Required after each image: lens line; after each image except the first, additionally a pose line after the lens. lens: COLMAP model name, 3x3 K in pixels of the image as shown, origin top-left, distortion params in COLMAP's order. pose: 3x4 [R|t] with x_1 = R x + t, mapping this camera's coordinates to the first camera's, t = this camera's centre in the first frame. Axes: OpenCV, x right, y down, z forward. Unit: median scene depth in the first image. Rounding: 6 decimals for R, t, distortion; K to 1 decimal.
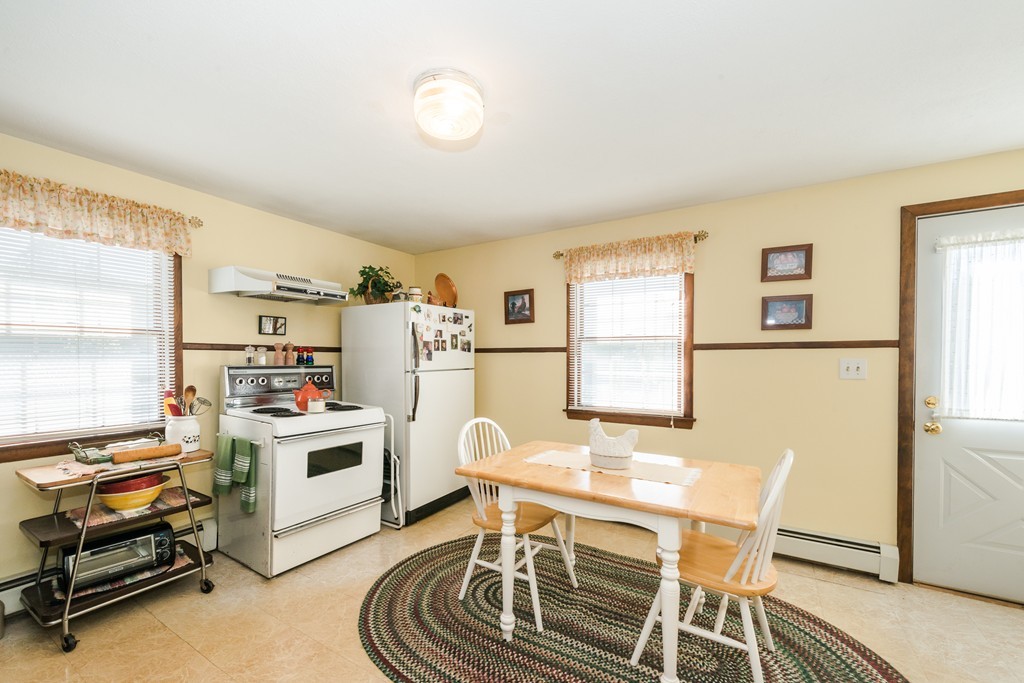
lens RADIAL K [[405.7, 0, 512.5], [0, 405.7, 366.6], [0, 0, 1]] dist [0.000368, 0.000003]
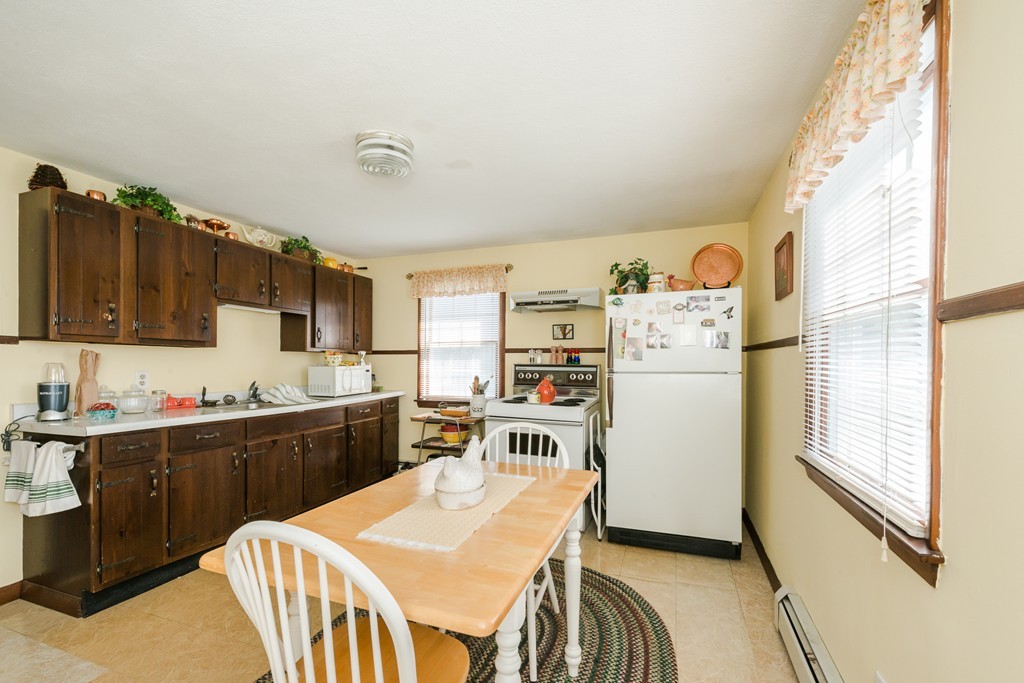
lens RADIAL K [[436.8, 0, 512.4], [0, 436.8, 362.7], [0, 0, 1]] dist [0.000216, -0.000019]
pose [[0.188725, 0.004043, -0.982022, 0.674437], [-0.019819, 0.999804, 0.000307, -0.005620], [0.981830, 0.019405, 0.188768, 0.604536]]
